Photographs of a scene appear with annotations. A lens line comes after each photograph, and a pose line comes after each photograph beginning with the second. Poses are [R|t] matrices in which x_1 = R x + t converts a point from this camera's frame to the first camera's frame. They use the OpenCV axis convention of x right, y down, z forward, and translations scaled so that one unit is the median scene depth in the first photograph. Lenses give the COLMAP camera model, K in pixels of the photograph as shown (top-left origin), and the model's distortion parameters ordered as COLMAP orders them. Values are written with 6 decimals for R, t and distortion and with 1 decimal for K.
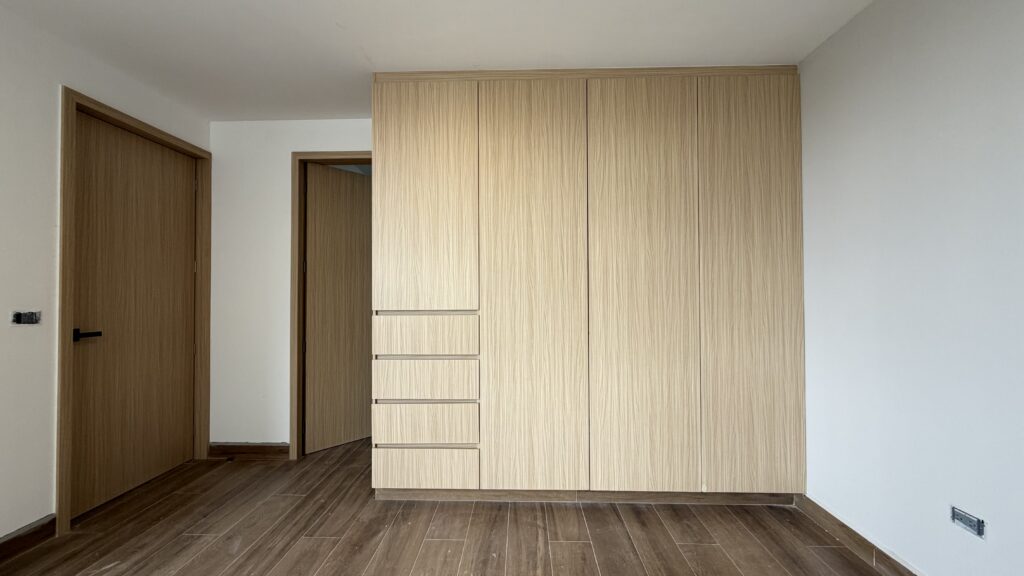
lens RADIAL K [[407.2, 0, 510.6], [0, 407.2, 288.3], [0, 0, 1]] dist [0.002088, 0.000334]
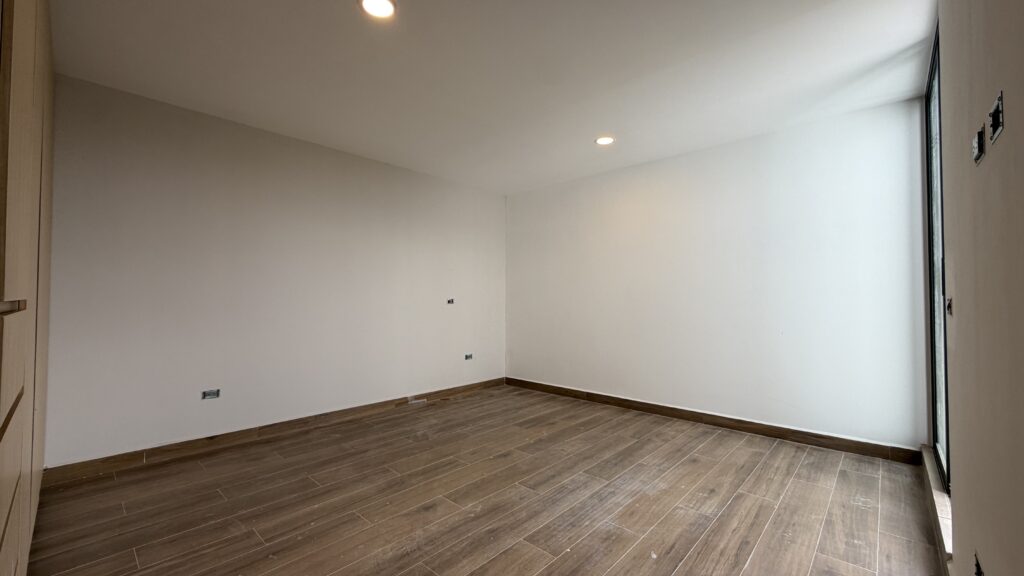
lens RADIAL K [[407.2, 0, 510.6], [0, 407.2, 288.3], [0, 0, 1]] dist [0.002088, 0.000334]
pose [[-0.753801, 0.017917, 0.656859, -1.148924], [-0.009832, 0.999209, -0.038538, 0.067162], [-0.657030, -0.035508, -0.753028, 1.256822]]
